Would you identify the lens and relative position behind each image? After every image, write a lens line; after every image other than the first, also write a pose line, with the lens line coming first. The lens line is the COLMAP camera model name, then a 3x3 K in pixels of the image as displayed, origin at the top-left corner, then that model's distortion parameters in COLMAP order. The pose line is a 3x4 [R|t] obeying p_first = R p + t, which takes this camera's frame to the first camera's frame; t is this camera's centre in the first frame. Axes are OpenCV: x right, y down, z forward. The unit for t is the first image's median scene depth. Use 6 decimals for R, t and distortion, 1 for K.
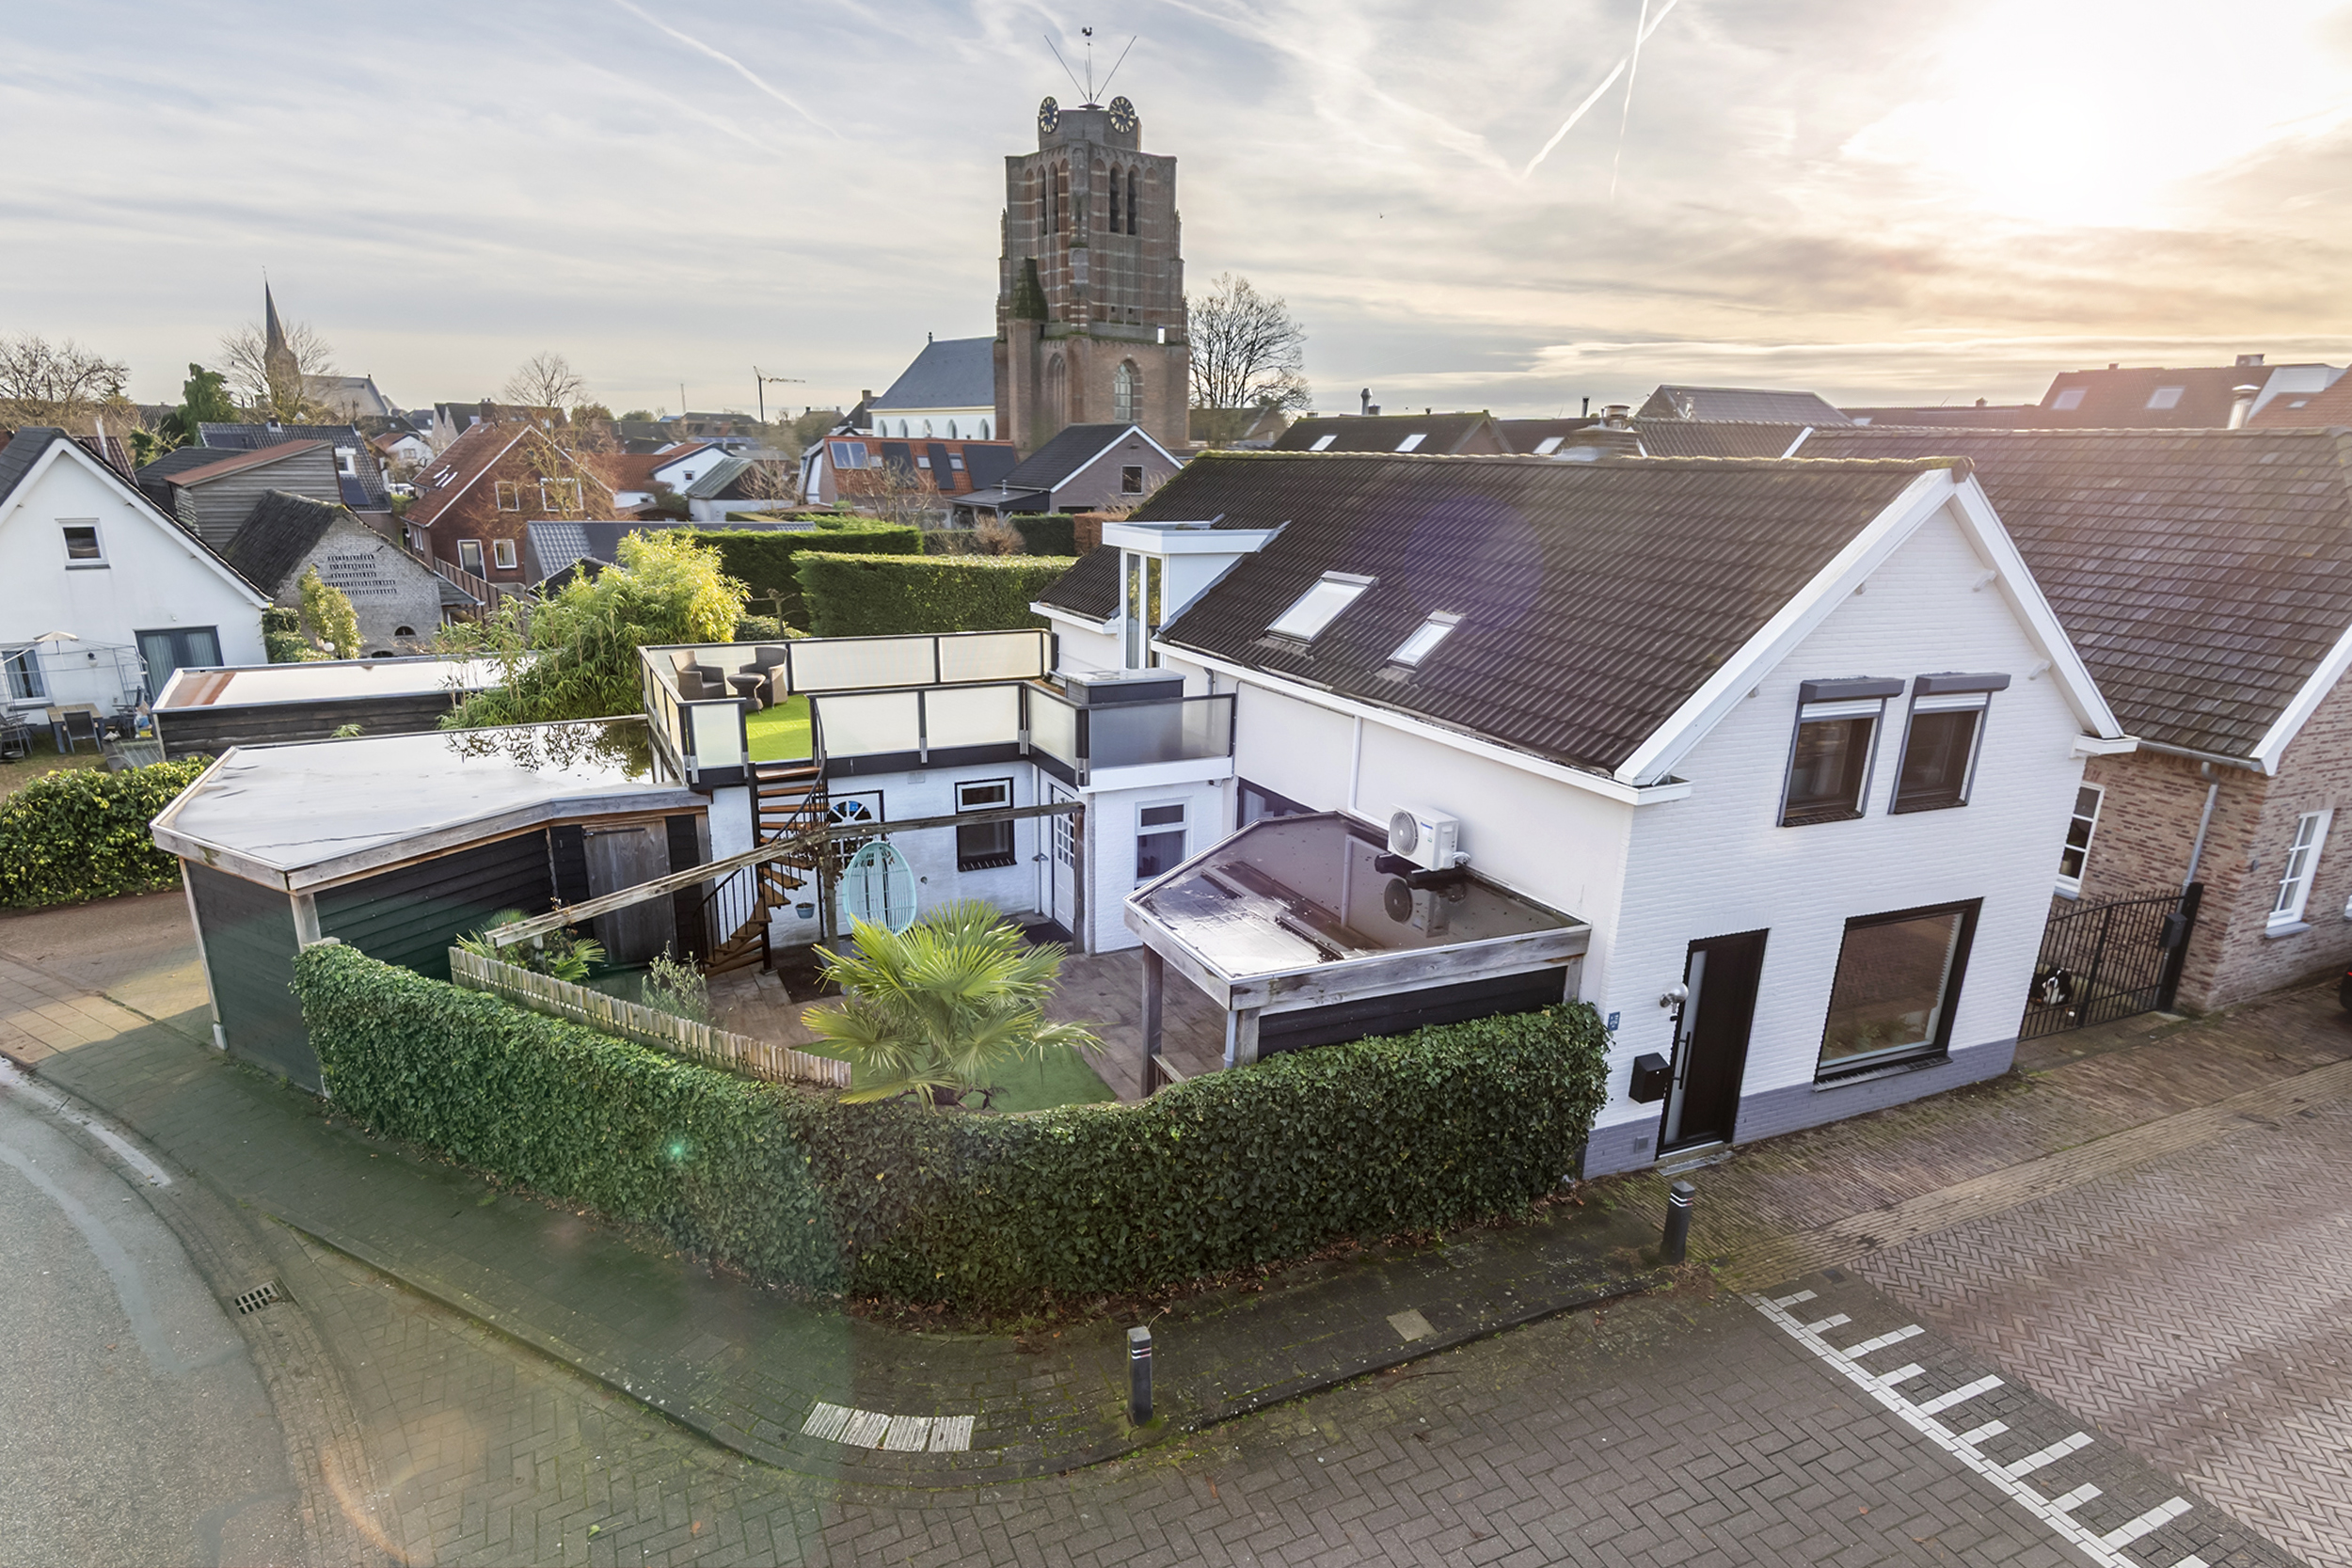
lens RADIAL K [[1260.8, 0, 1160.8], [0, 1260.8, 788.6], [0, 0, 1]] dist [0.037294, -0.032483]
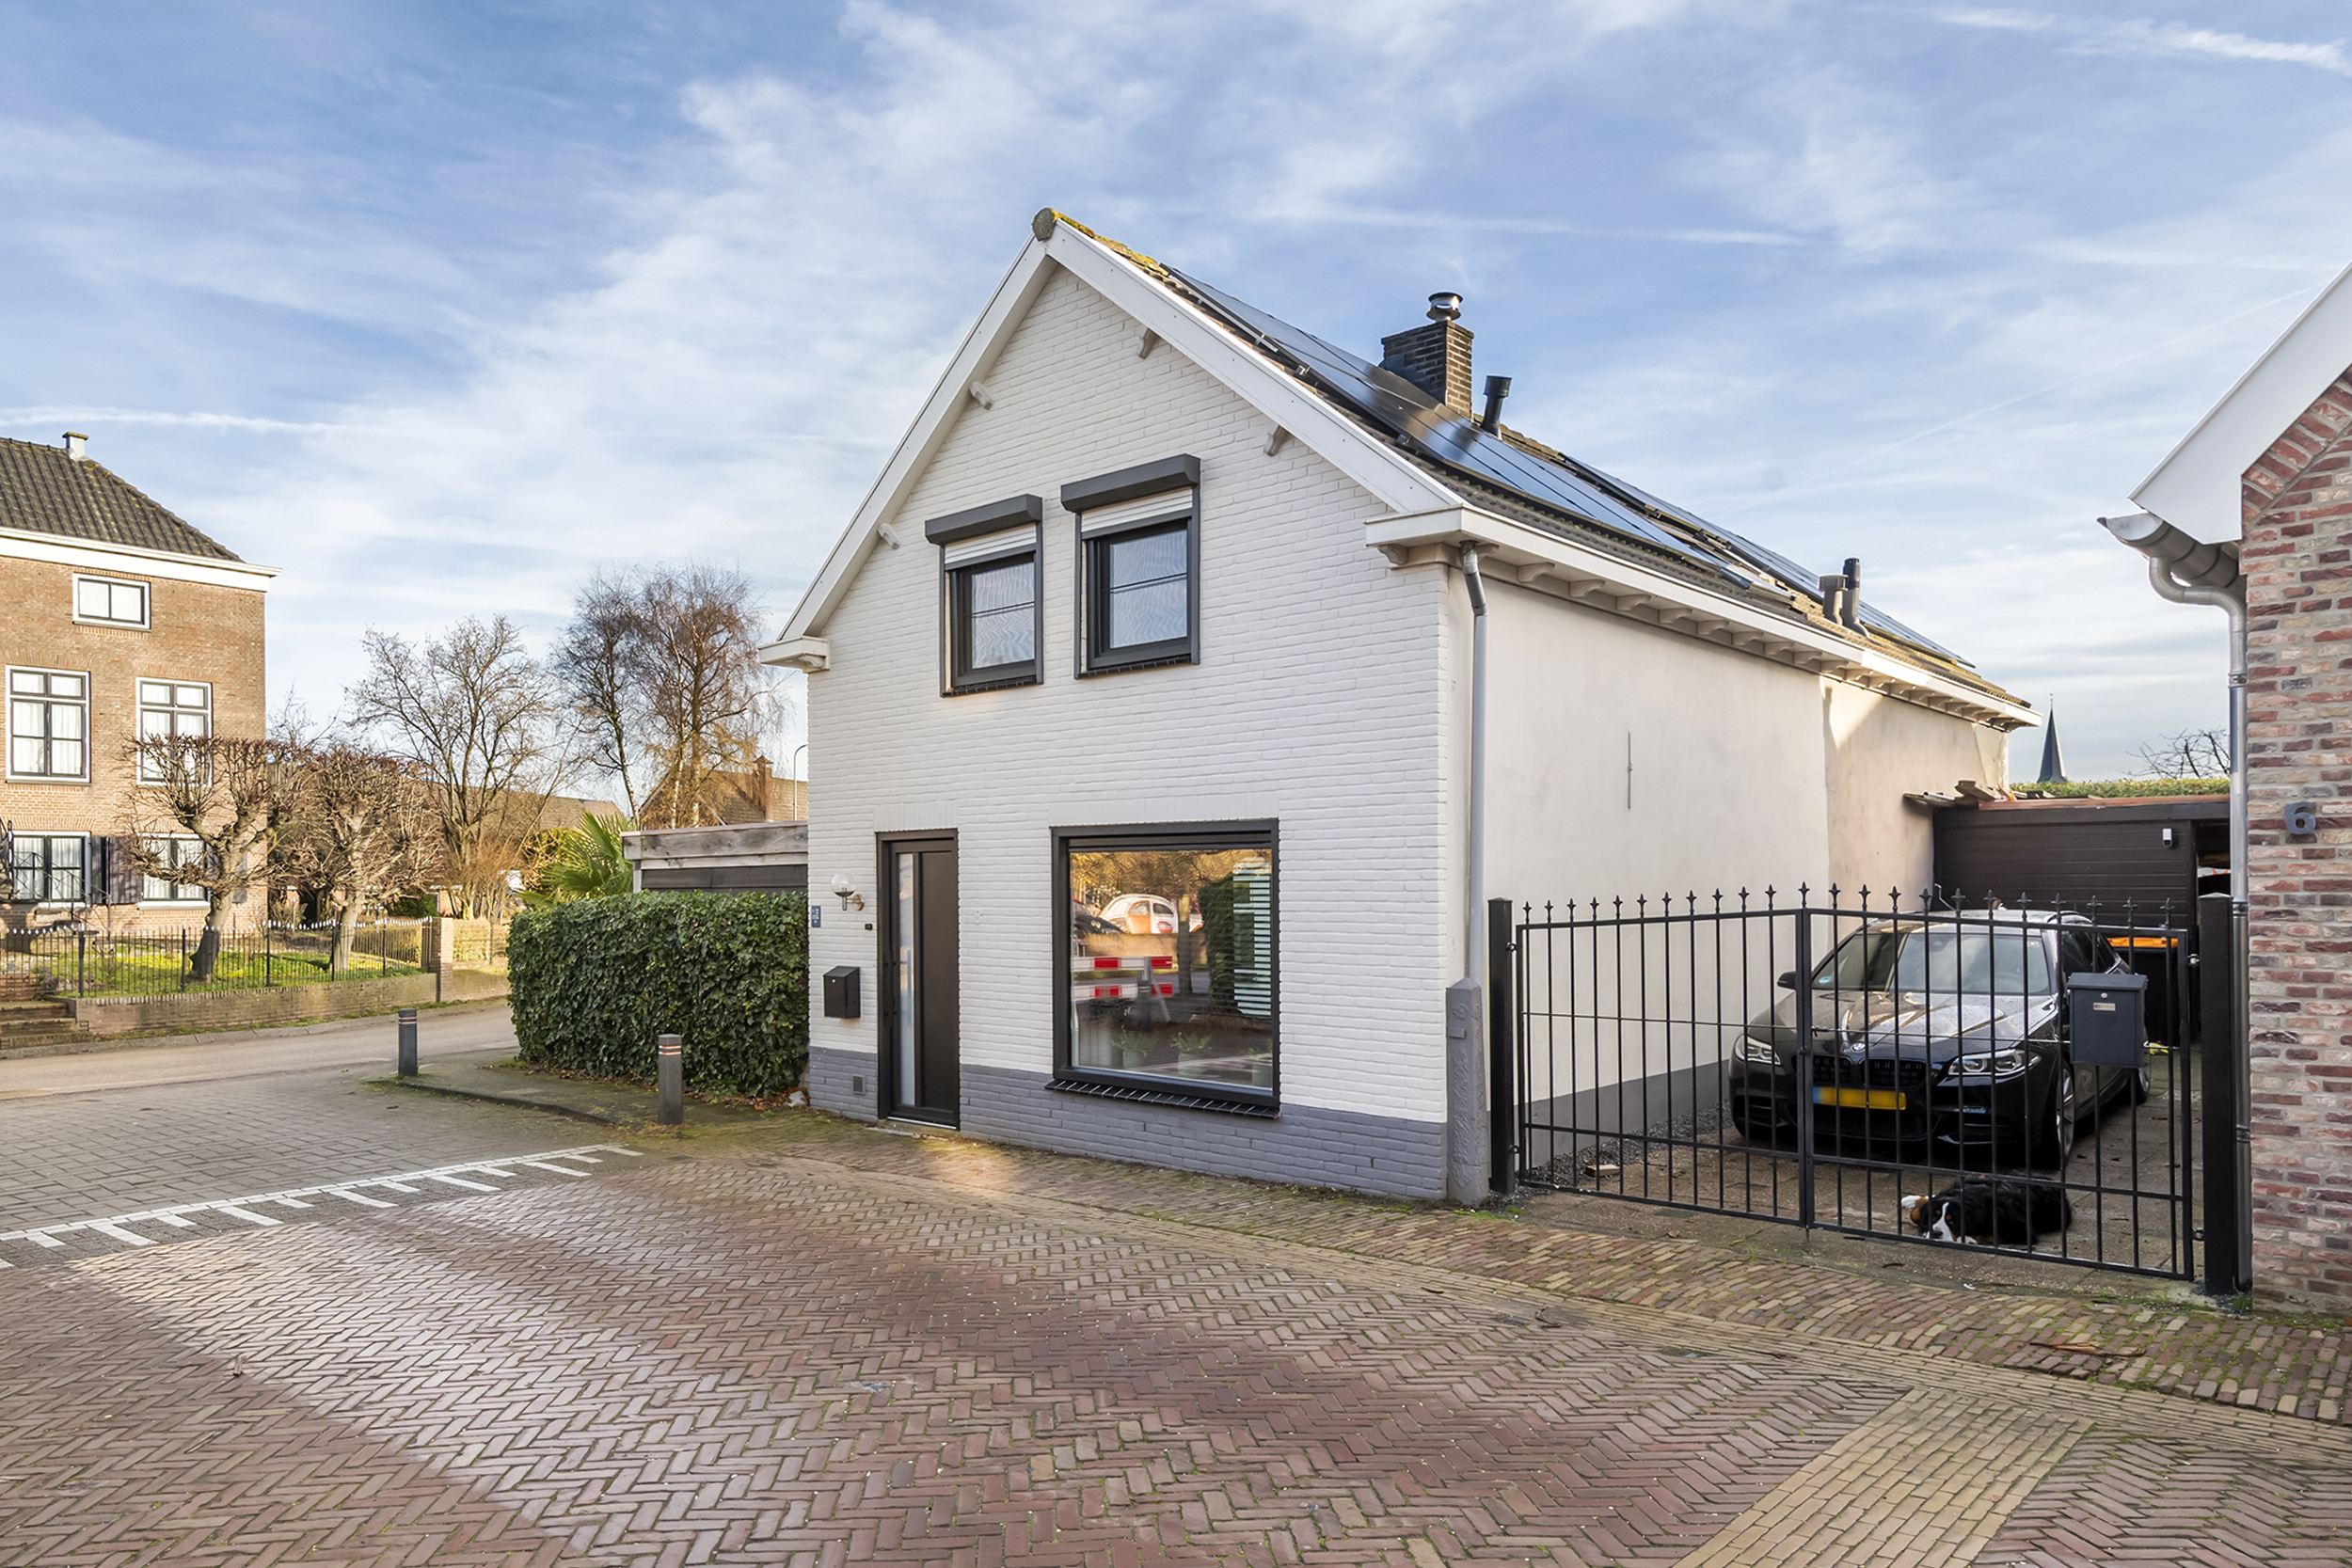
lens RADIAL K [[1521.2, 0, 1108.1], [0, 1521.2, 790.8], [0, 0, 1]] dist [0.039549, -0.034607]
pose [[0.388883, -0.086626, -0.917205, 1.103657], [-0.209548, 0.961158, -0.179623, 0.189030], [0.897140, 0.262051, 0.355626, 0.581341]]
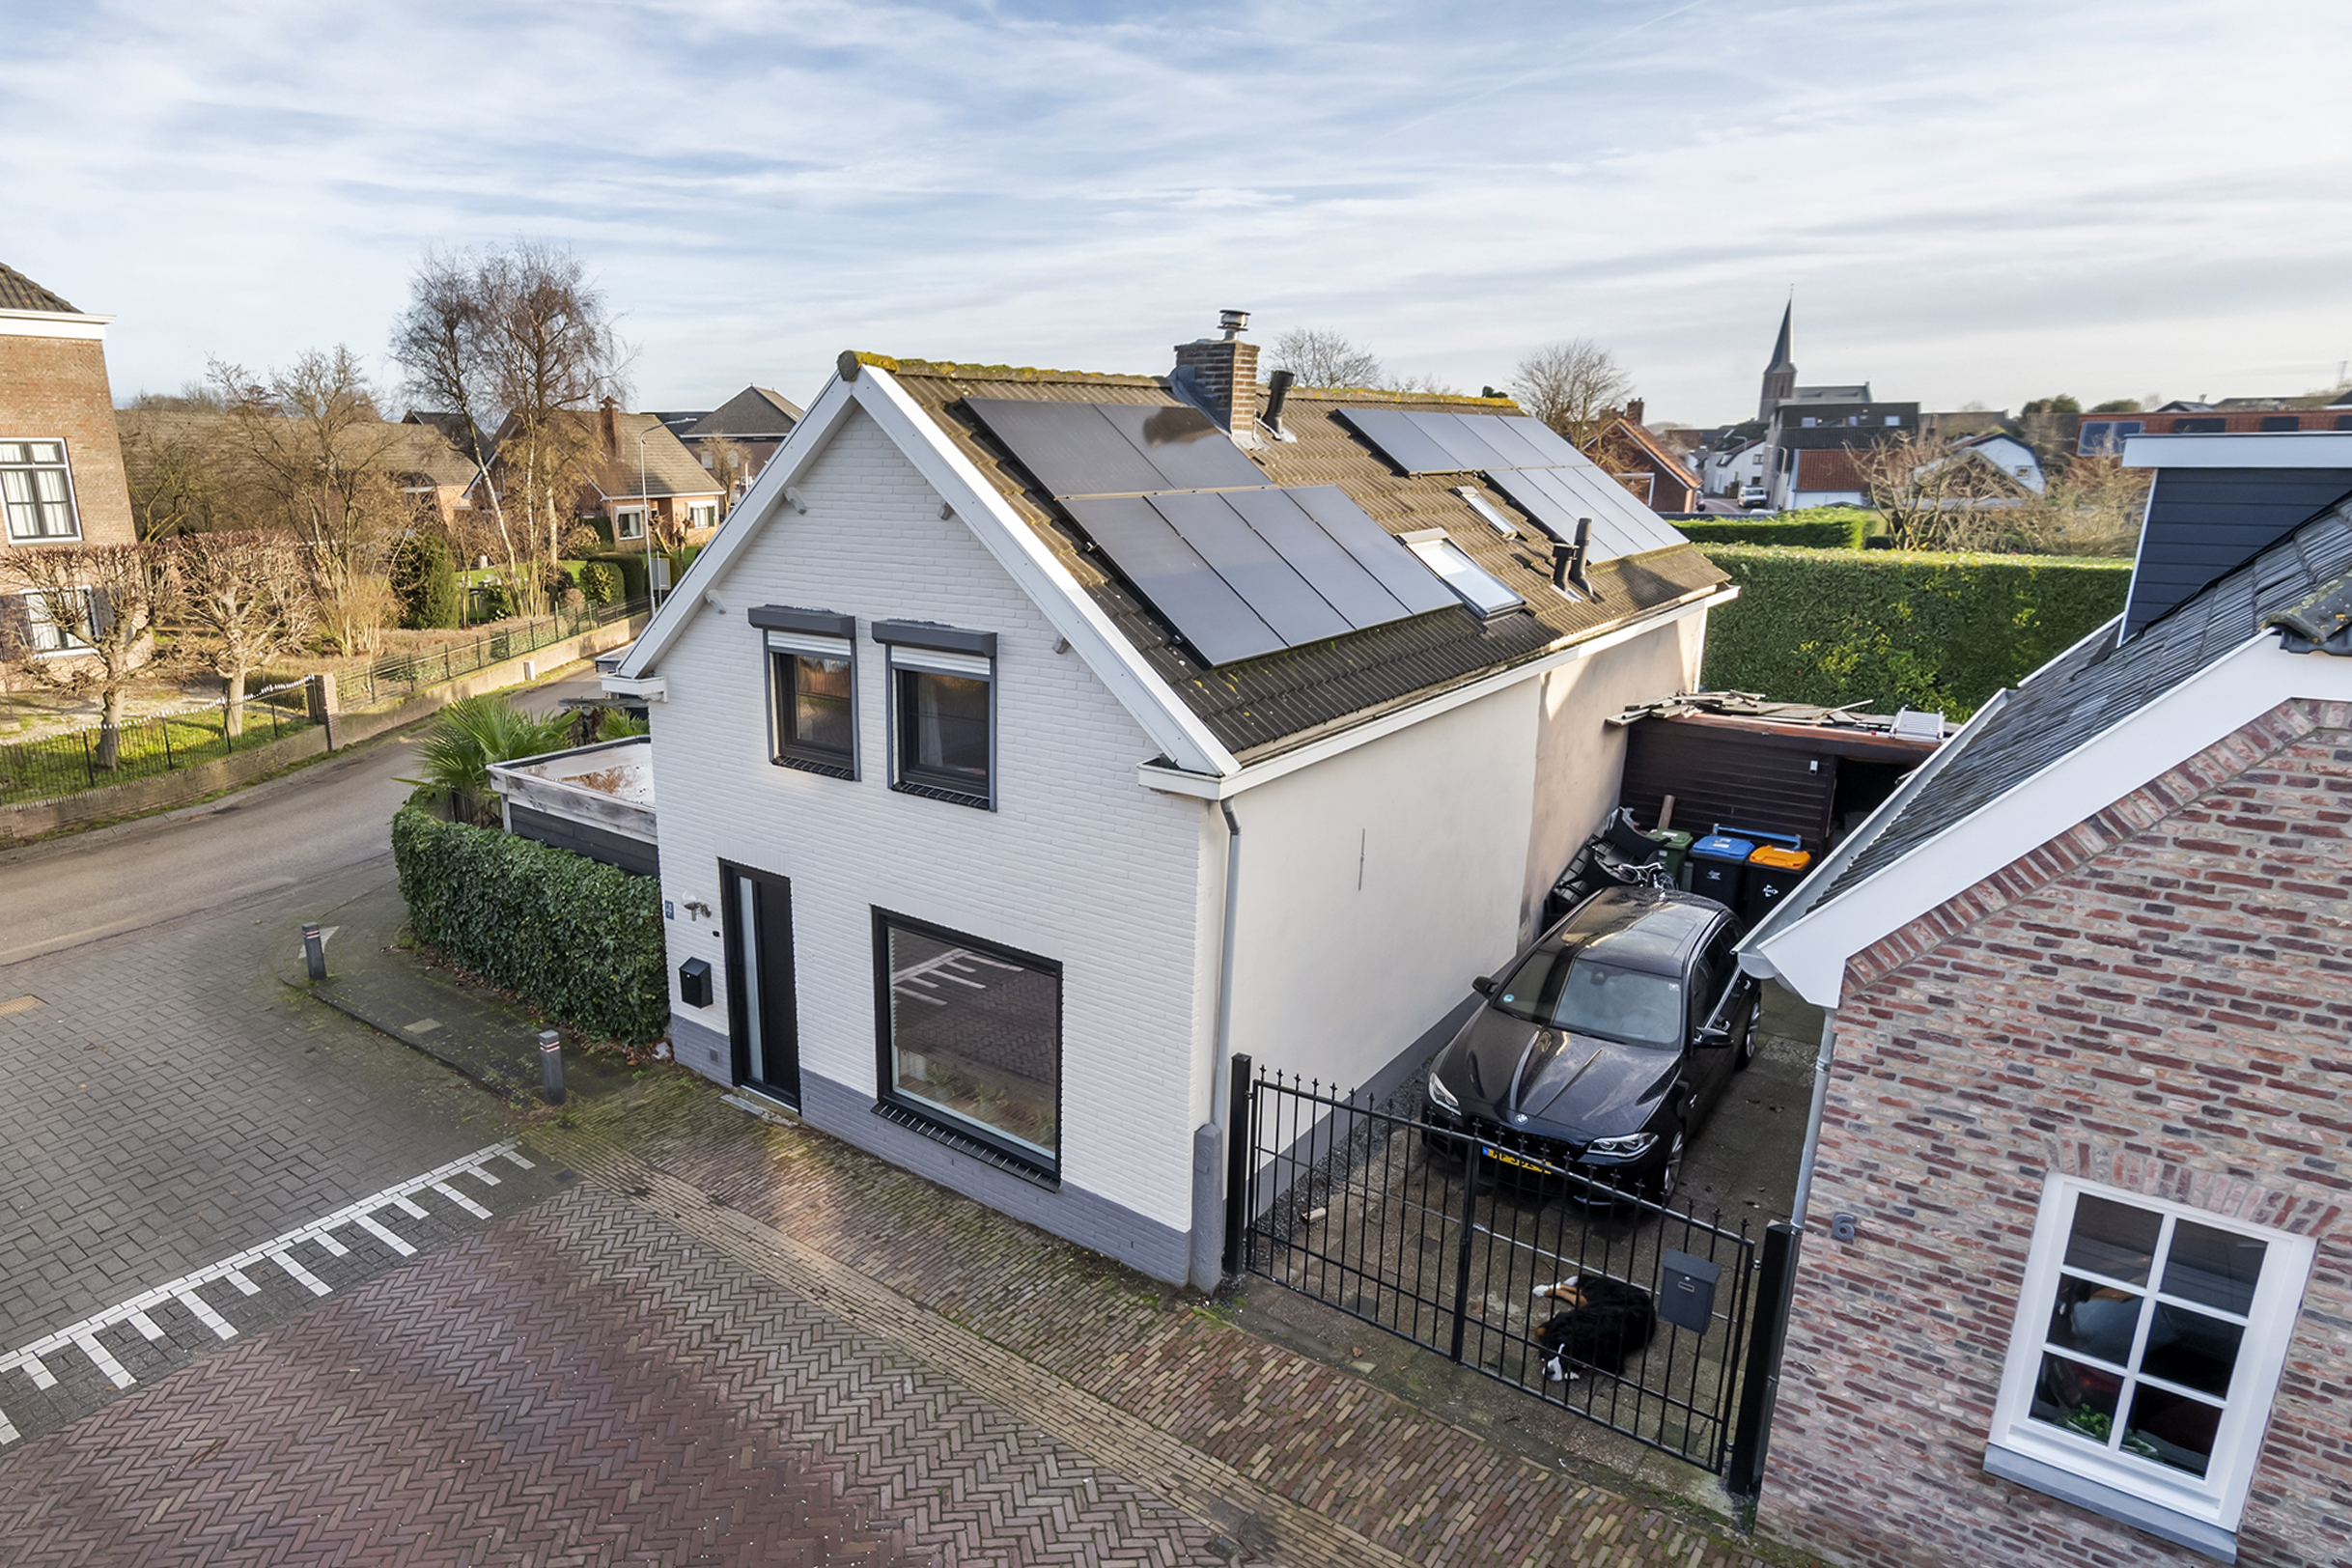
lens RADIAL K [[1355.8, 0, 1030.7], [0, 1355.8, 735.9], [0, 0, 1]] dist [0.046214, -0.044909]
pose [[0.448614, 0.153875, -0.880379, 1.111086], [-0.202501, 0.976948, 0.067566, -0.073207], [0.870482, 0.147967, 0.469433, 0.531799]]
